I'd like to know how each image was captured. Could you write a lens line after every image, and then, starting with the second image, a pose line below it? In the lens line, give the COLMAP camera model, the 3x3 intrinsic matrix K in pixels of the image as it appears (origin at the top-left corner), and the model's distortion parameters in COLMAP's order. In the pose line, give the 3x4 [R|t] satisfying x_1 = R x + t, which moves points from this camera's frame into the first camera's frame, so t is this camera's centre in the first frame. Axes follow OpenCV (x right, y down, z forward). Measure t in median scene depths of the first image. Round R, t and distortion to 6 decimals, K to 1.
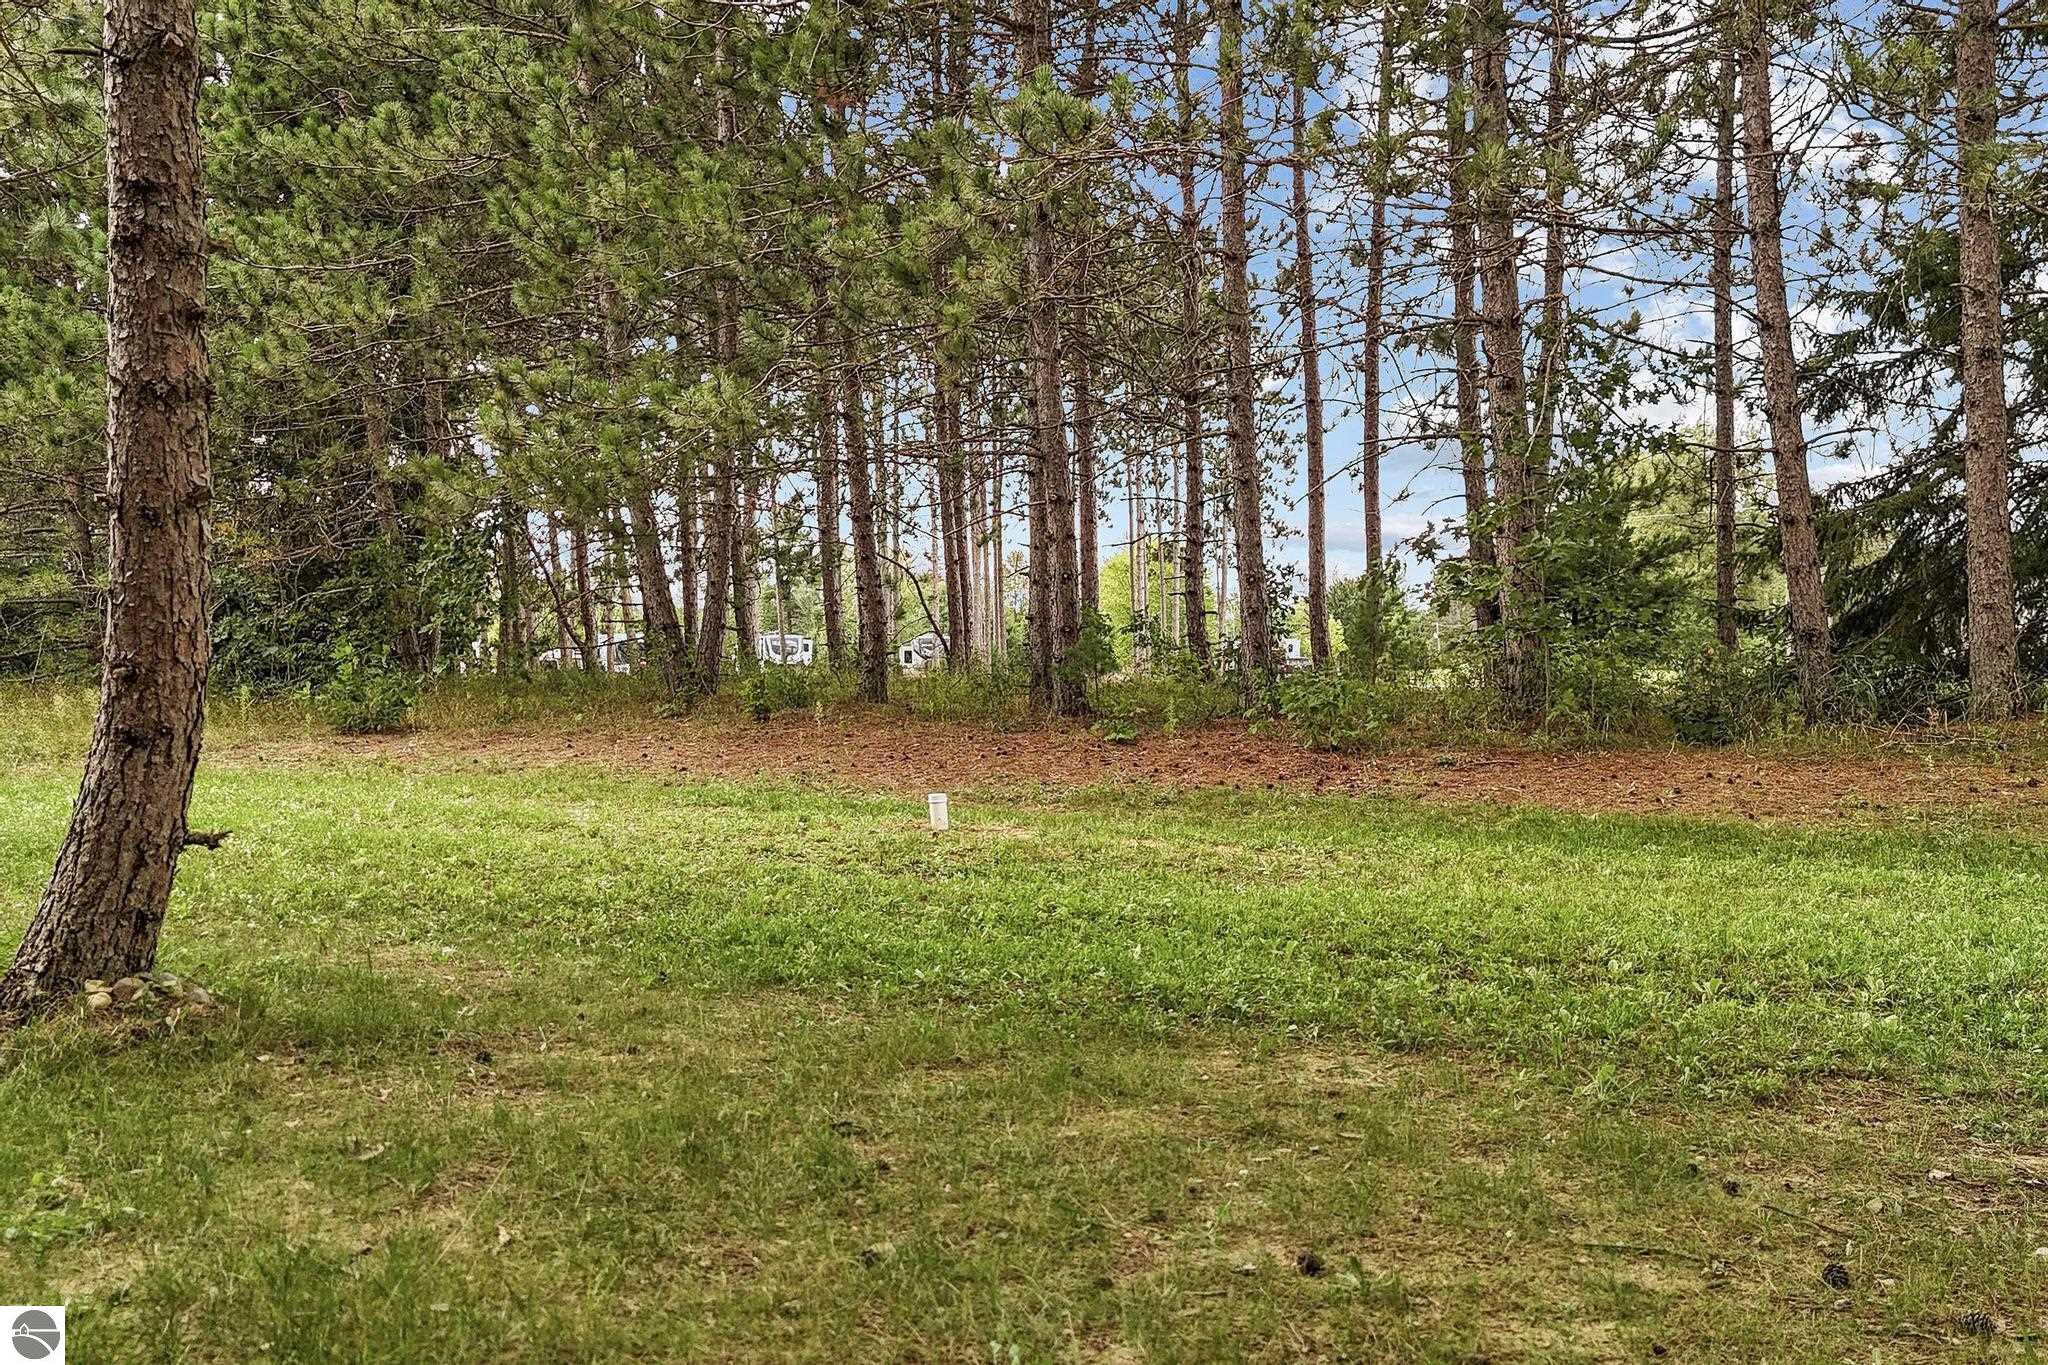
lens RADIAL K [[1835.4, 0, 971.8], [0, 1835.4, 684.6], [0, 0, 1]] dist [0.057362, -0.005758]
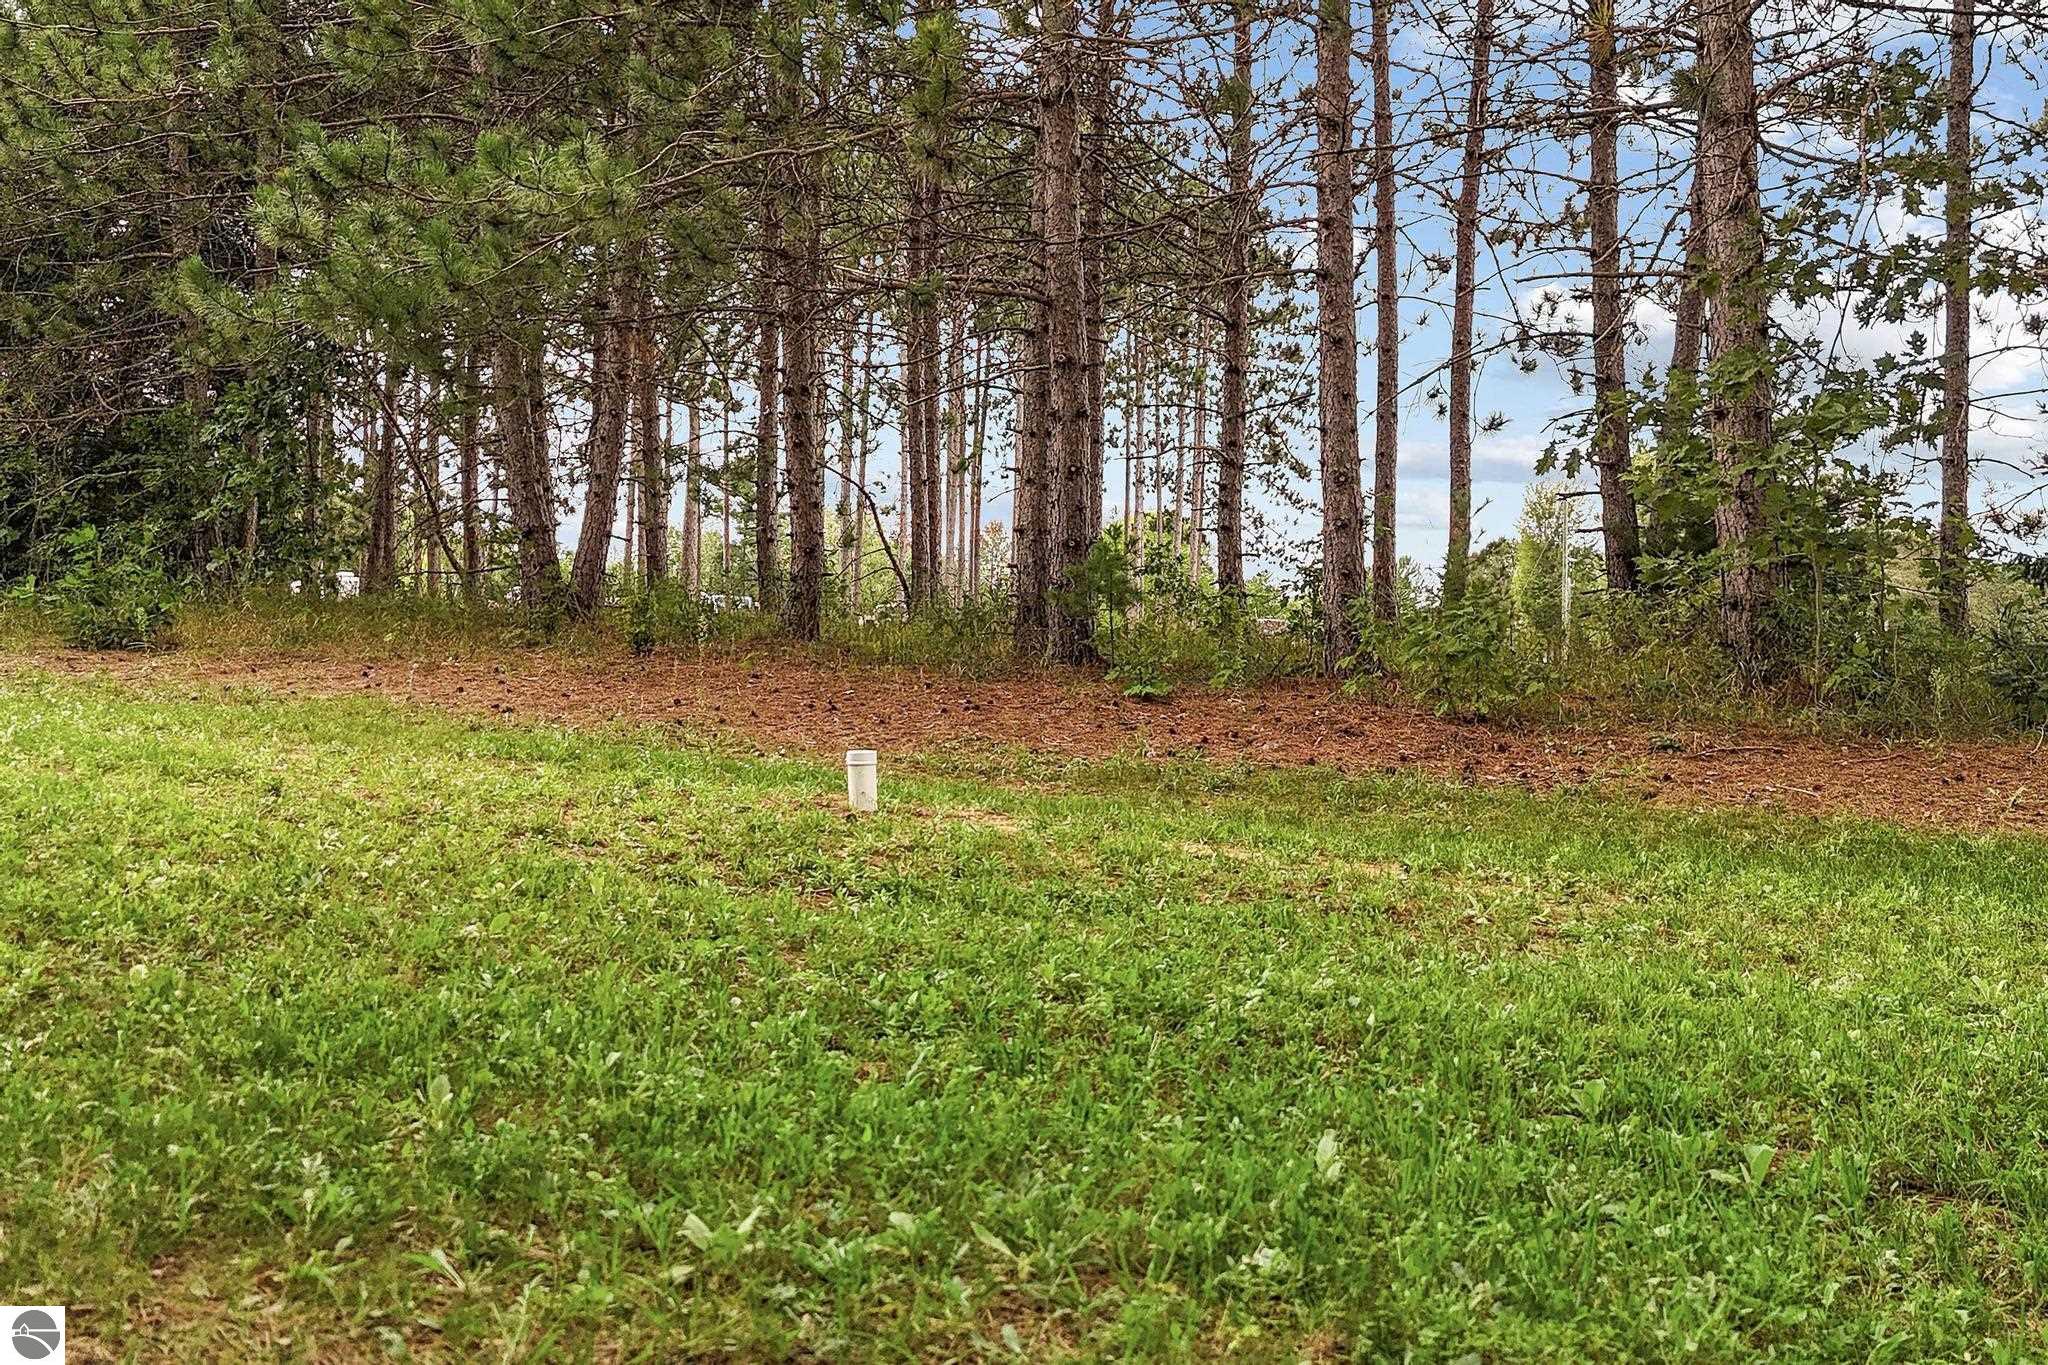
lens RADIAL K [[1835.4, 0, 971.8], [0, 1835.4, 684.6], [0, 0, 1]] dist [0.057362, -0.005758]
pose [[0.998651, 0.049148, 0.016736, 0.003165], [-0.049179, 0.998789, 0.001466, 0.019700], [-0.016643, -0.002287, 0.999859, 0.225012]]
